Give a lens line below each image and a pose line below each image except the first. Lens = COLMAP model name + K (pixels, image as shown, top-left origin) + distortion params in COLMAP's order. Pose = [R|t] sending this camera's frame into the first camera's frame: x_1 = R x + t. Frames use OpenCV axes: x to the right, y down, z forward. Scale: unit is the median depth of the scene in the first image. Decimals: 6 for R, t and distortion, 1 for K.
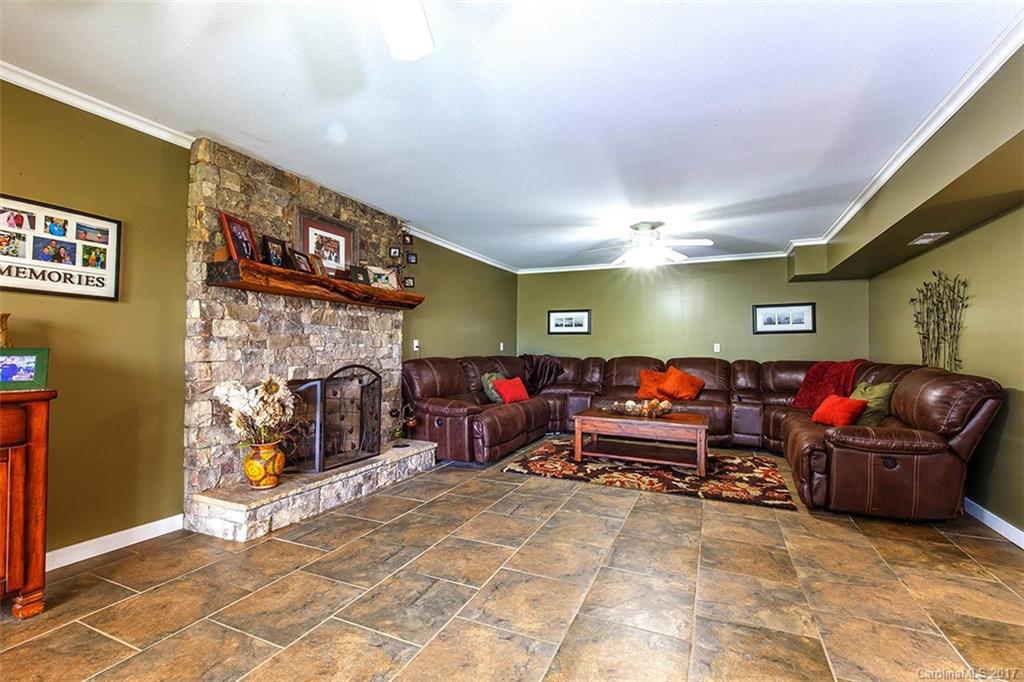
lens RADIAL K [[460.6, 0, 509.7], [0, 460.6, 341.4], [0, 0, 1]] dist [0.002718, -0.000823]
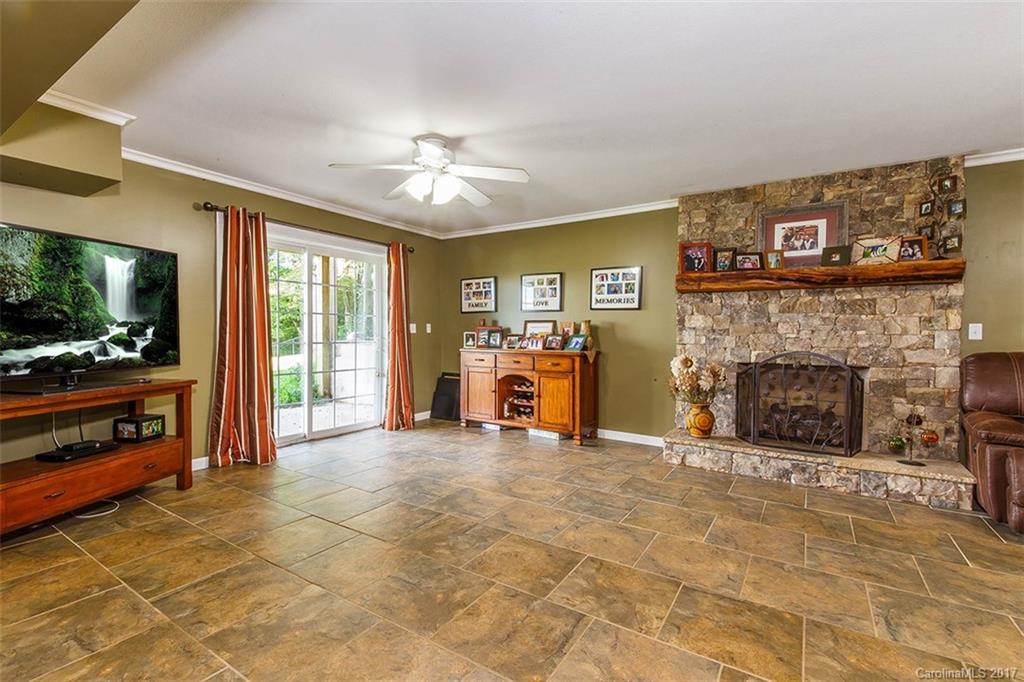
lens RADIAL K [[460.6, 0, 509.8], [0, 460.6, 340.4], [0, 0, 1]] dist [0.002718, -0.000823]
pose [[-0.161878, 0.004890, -0.986799, 0.796952], [0.006994, 0.999968, 0.003808, 0.019370], [0.986786, -0.006285, -0.161907, 0.591667]]
